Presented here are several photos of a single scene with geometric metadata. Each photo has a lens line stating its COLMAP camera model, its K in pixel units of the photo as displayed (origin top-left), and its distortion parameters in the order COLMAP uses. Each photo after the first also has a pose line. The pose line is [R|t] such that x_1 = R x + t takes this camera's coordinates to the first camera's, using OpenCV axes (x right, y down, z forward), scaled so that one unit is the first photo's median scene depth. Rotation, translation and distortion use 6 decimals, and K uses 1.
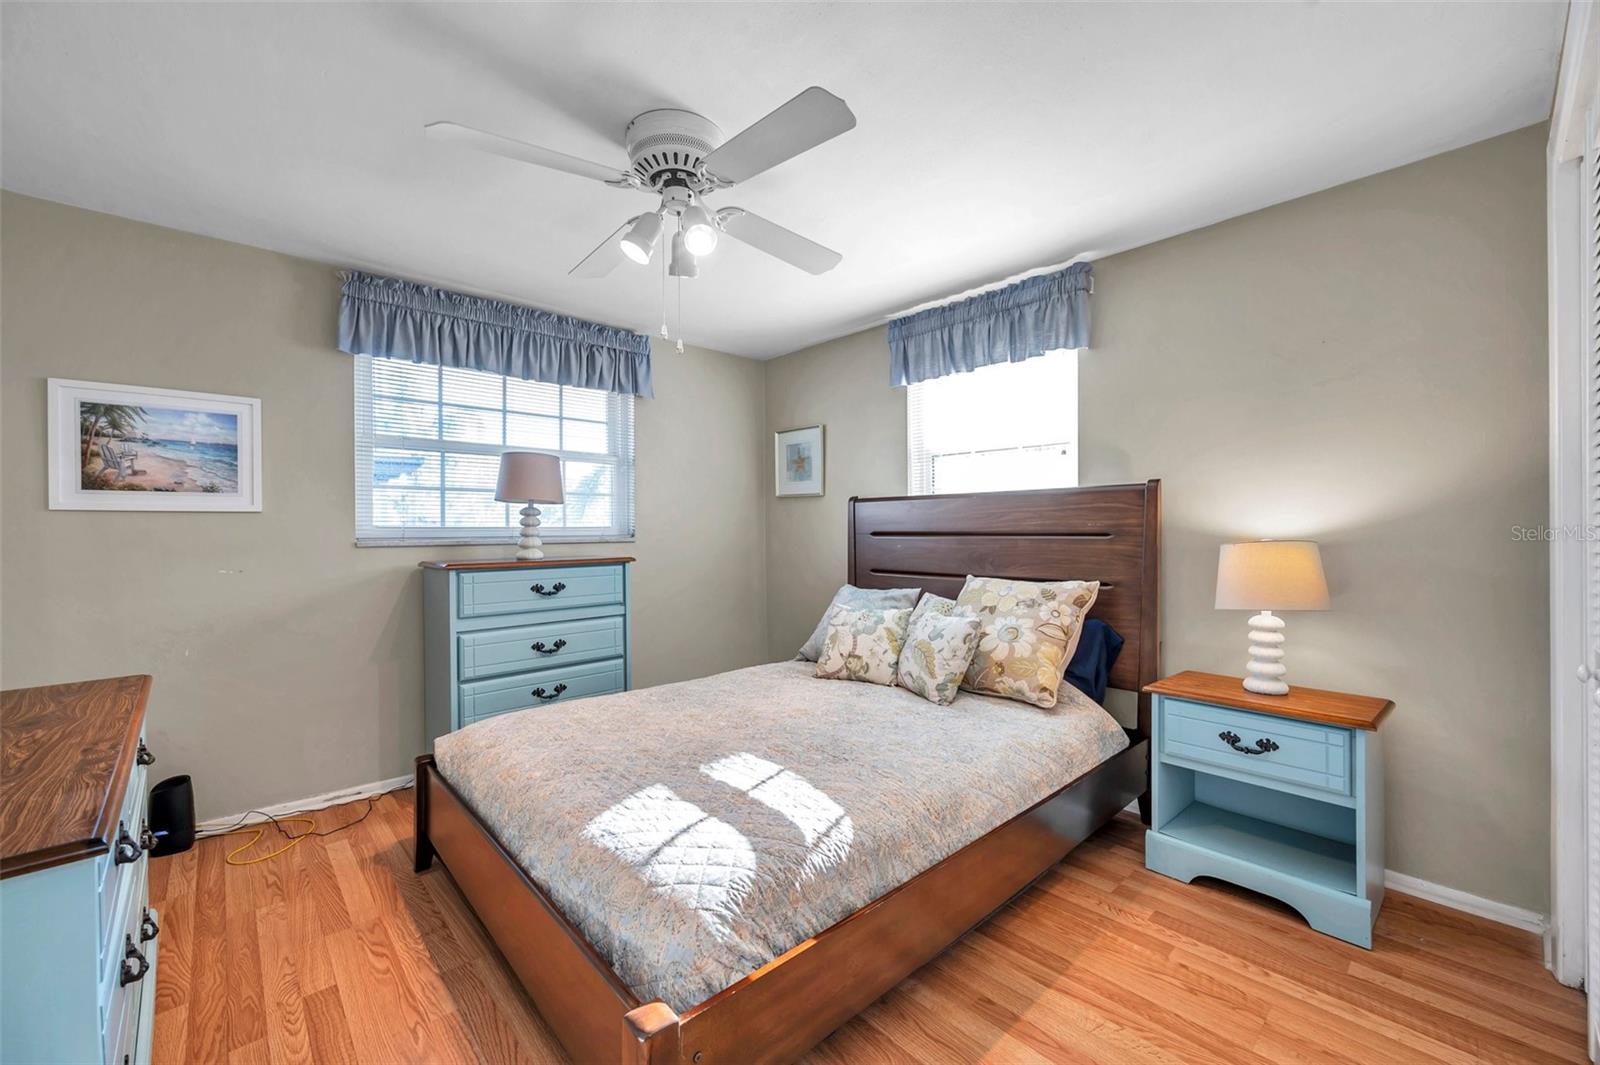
lens RADIAL K [[637.8, 0, 800.0], [0, 637.8, 532.5], [0, 0, 1]] dist [-0.003526, -0.000337]
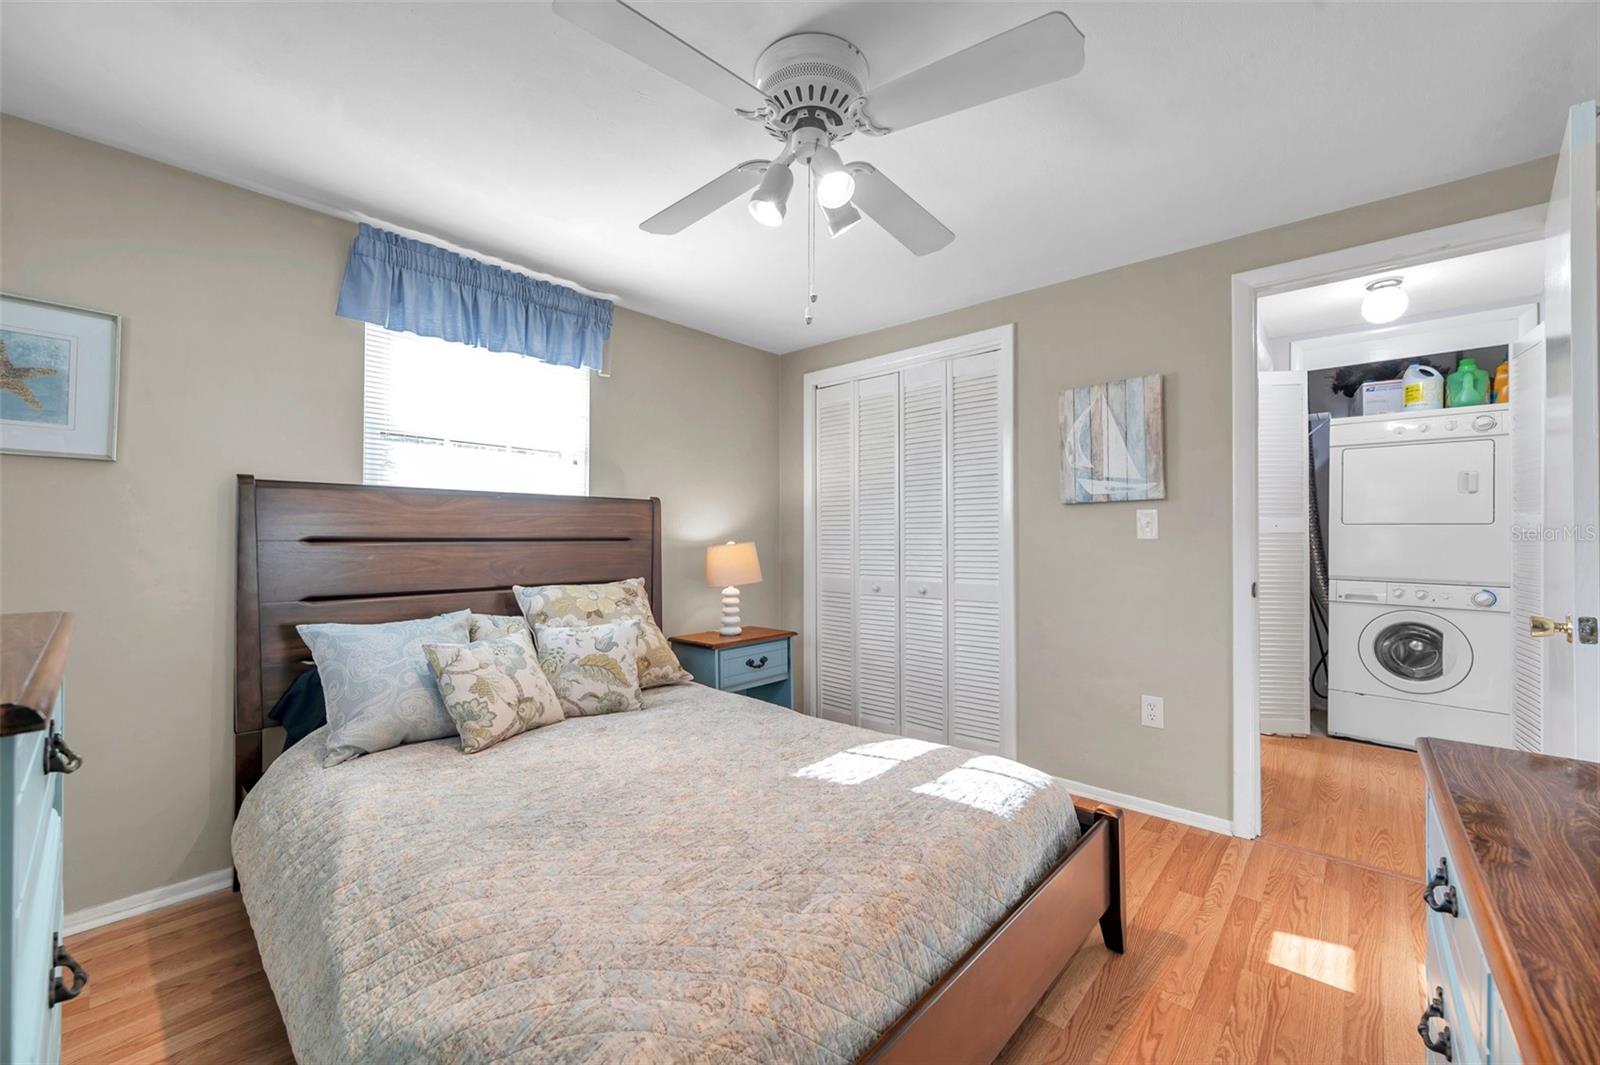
lens RADIAL K [[635.2, 0, 800.0], [0, 635.2, 532.5], [0, 0, 1]] dist [-0.000435, 0.000152]
pose [[-0.086199, 0.011719, 0.996209, -0.733245], [0.008202, 0.999905, -0.011052, 0.006922], [-0.996244, 0.007218, -0.086287, 0.779165]]
